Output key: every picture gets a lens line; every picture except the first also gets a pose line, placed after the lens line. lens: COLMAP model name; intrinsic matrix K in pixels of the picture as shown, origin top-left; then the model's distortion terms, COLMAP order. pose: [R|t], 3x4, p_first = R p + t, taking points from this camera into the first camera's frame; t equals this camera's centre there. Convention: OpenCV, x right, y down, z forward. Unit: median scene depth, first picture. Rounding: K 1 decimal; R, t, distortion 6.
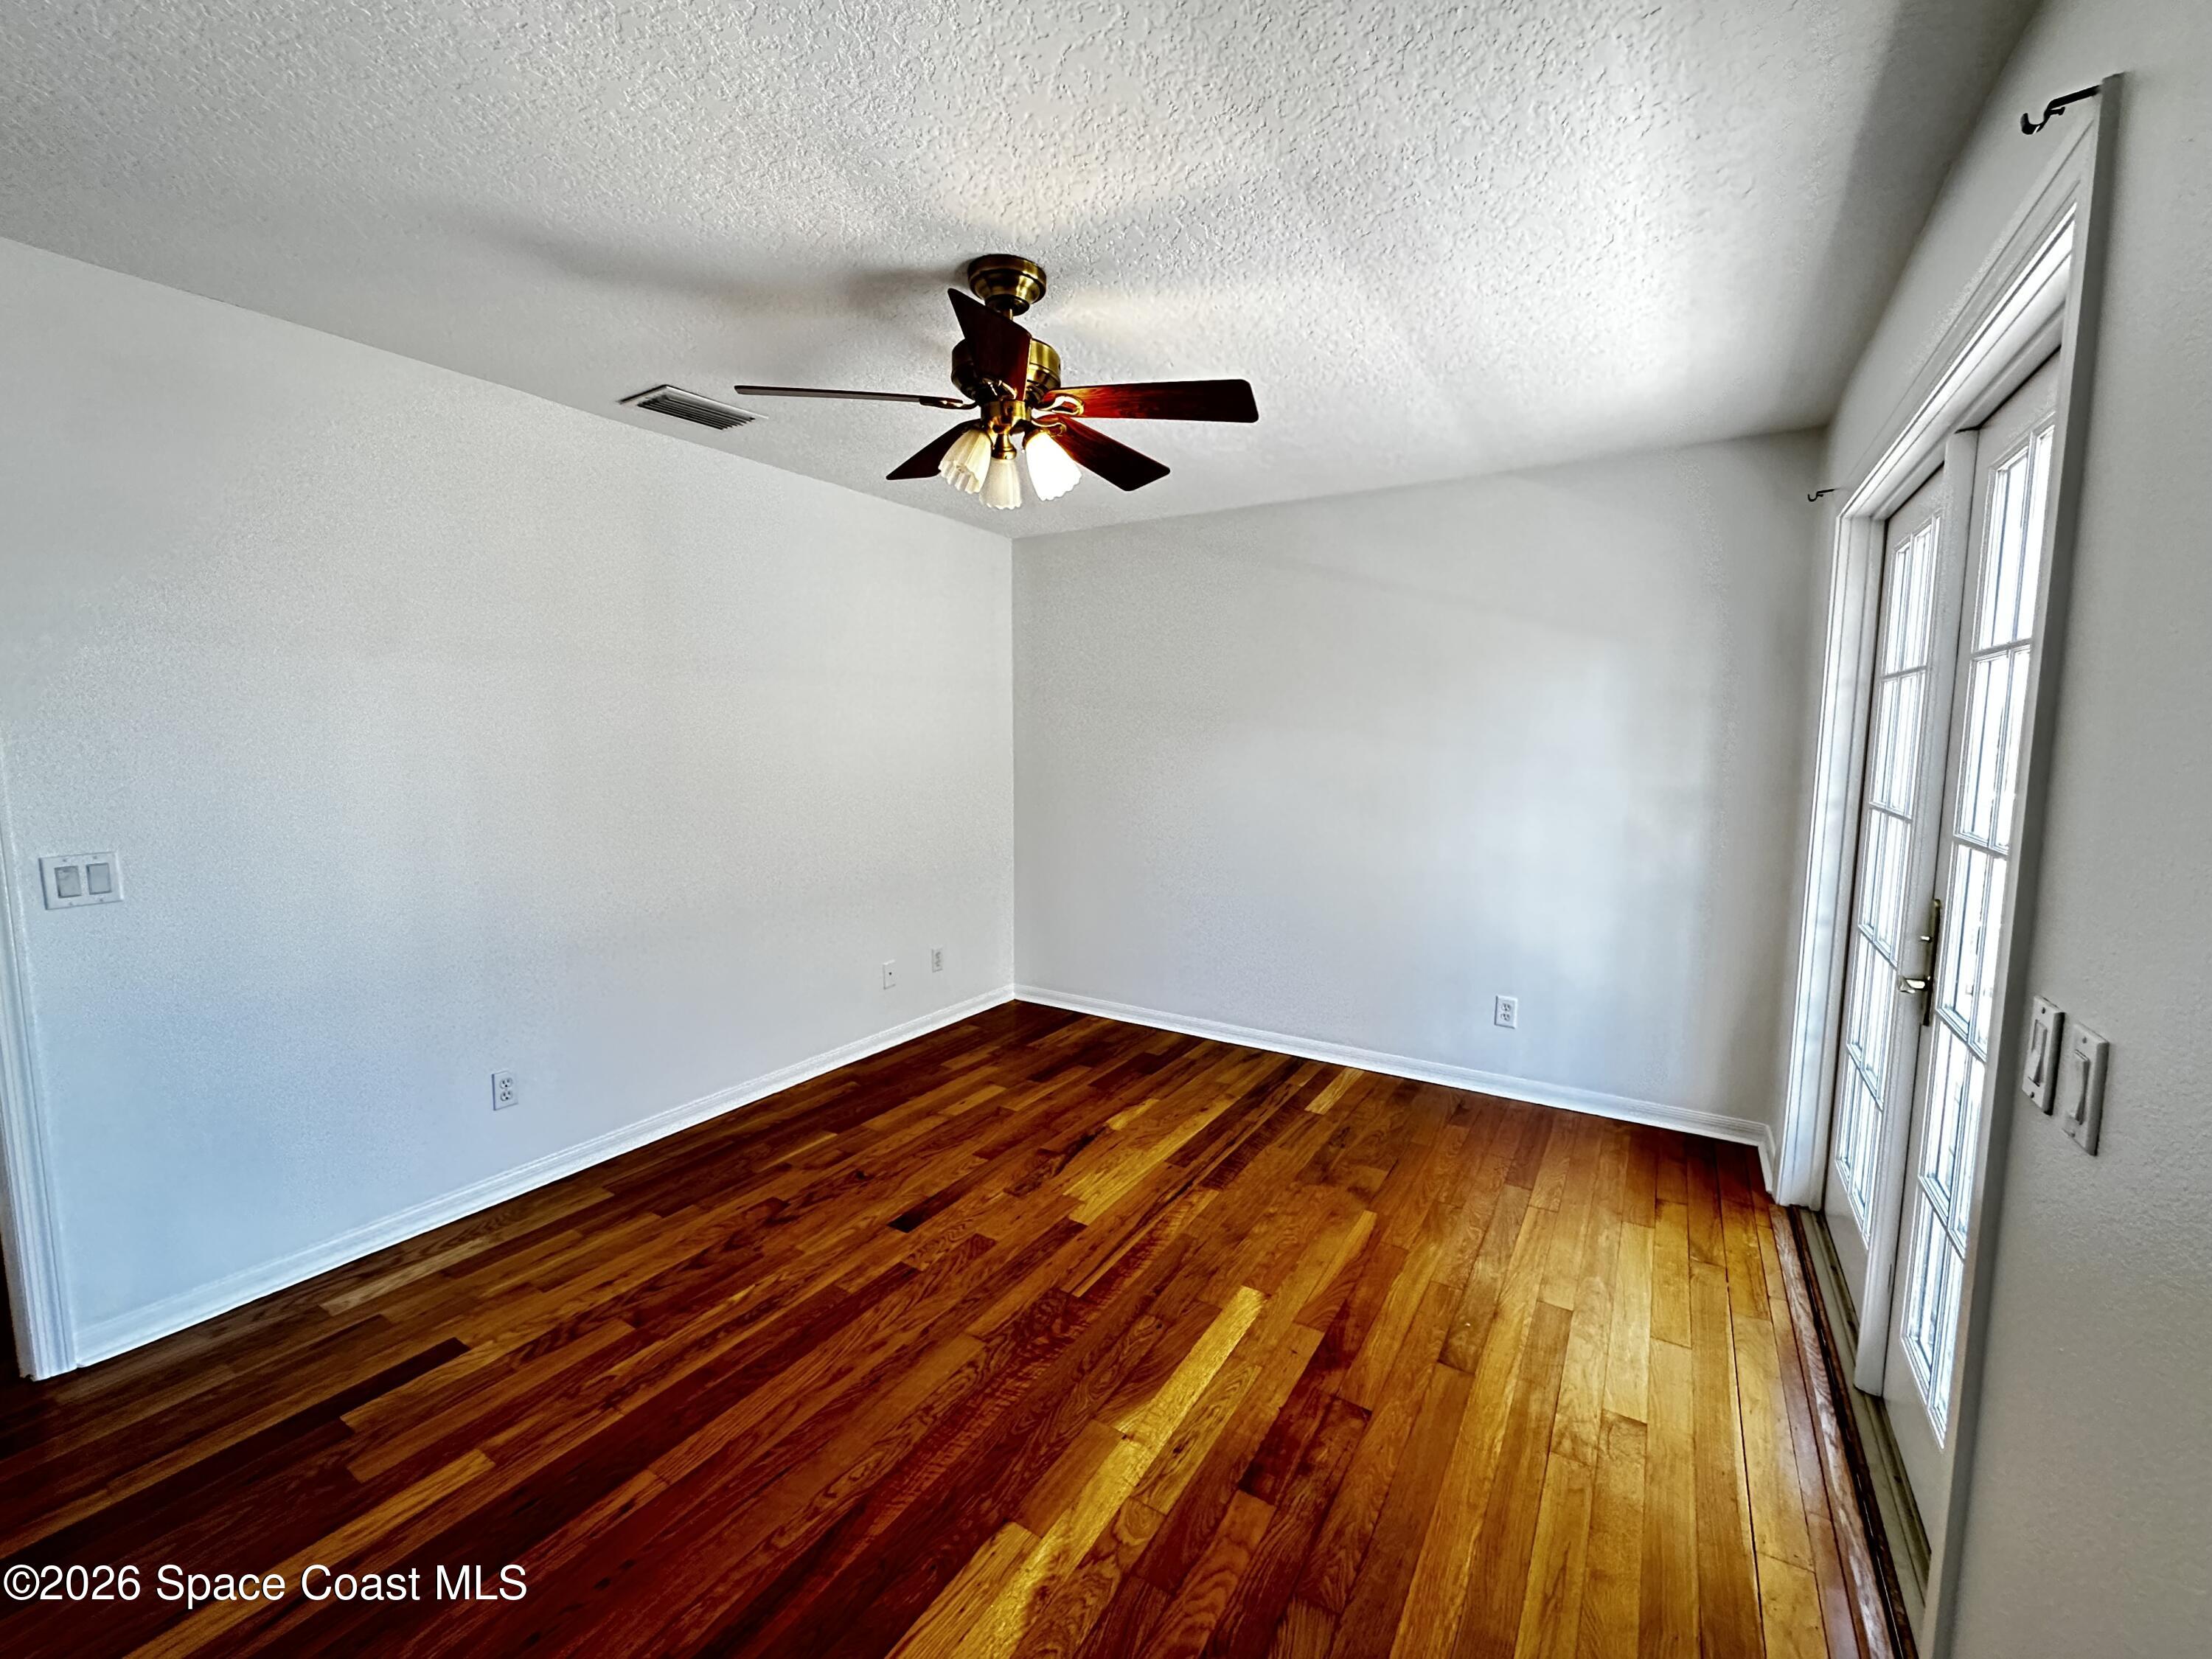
lens RADIAL K [[889.9, 0, 1098.3], [0, 889.9, 825.4], [0, 0, 1]] dist [0.000588, -0.000009]
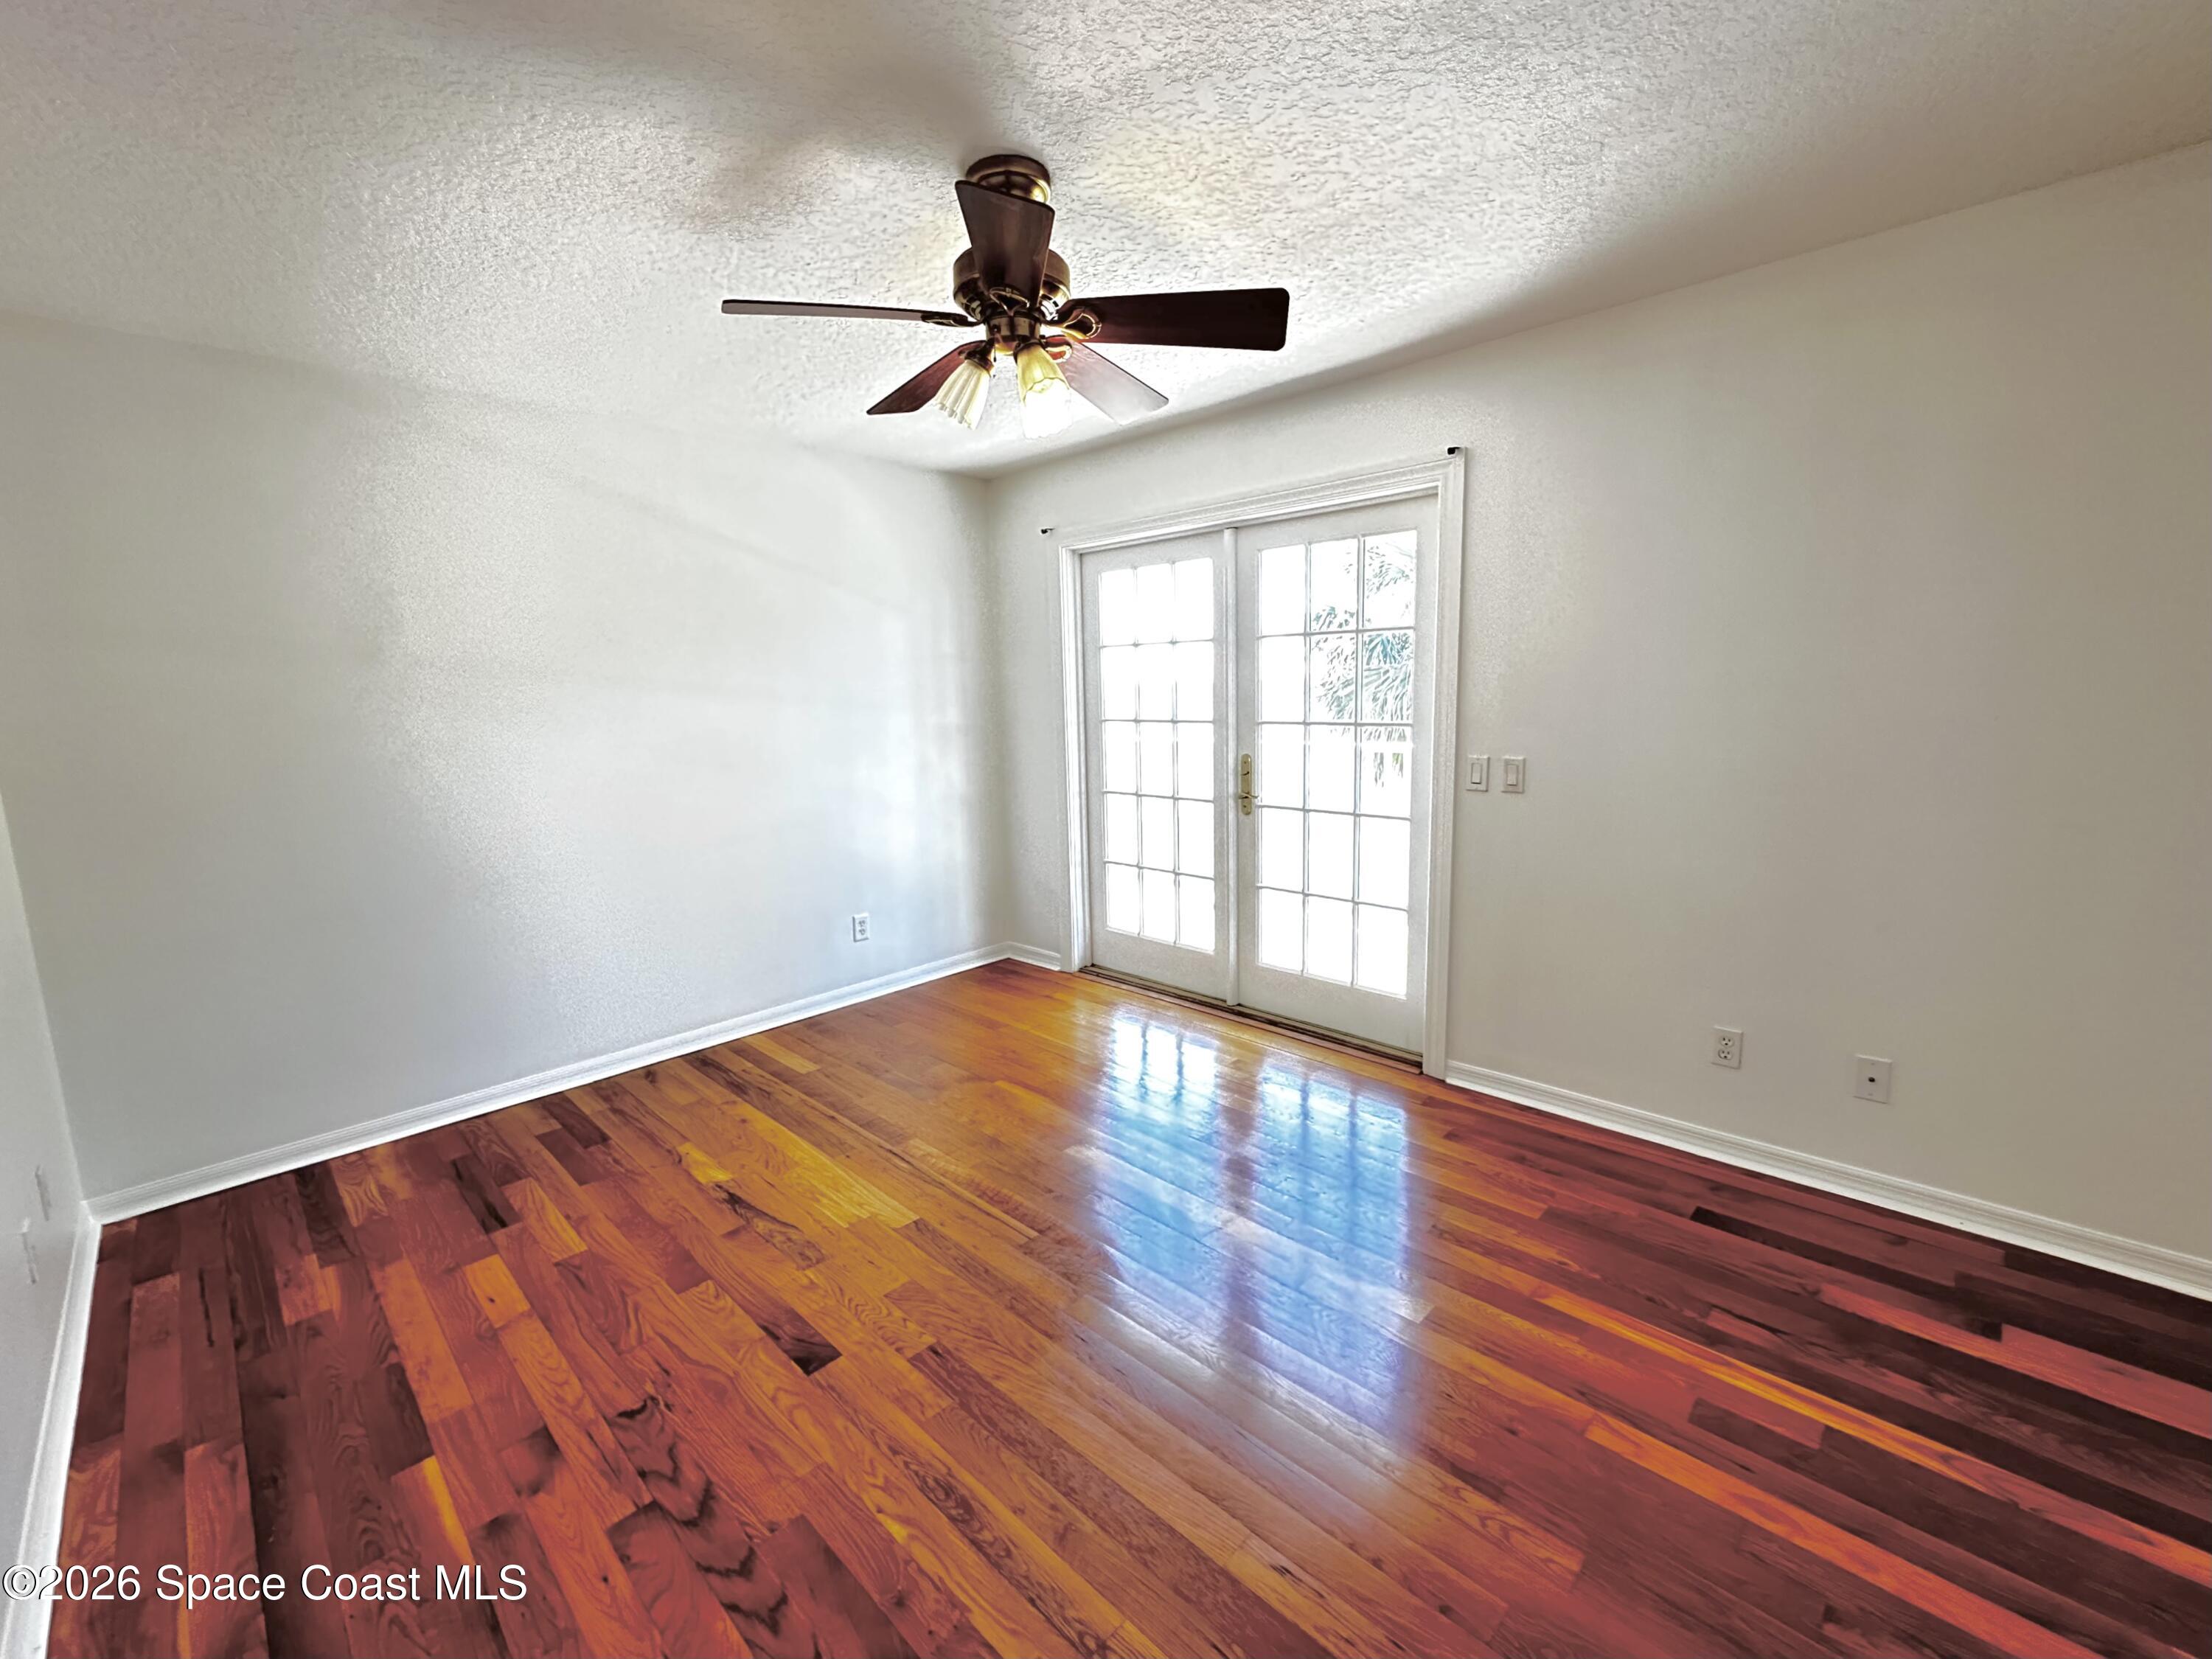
lens RADIAL K [[889.9, 0, 1098.3], [0, 889.9, 825.4], [0, 0, 1]] dist [0.000588, -0.000009]
pose [[0.240393, -0.162903, 0.956908, -0.606370], [0.130428, 0.982298, 0.134459, -0.042729], [-0.961873, 0.092484, 0.257385, 0.414495]]
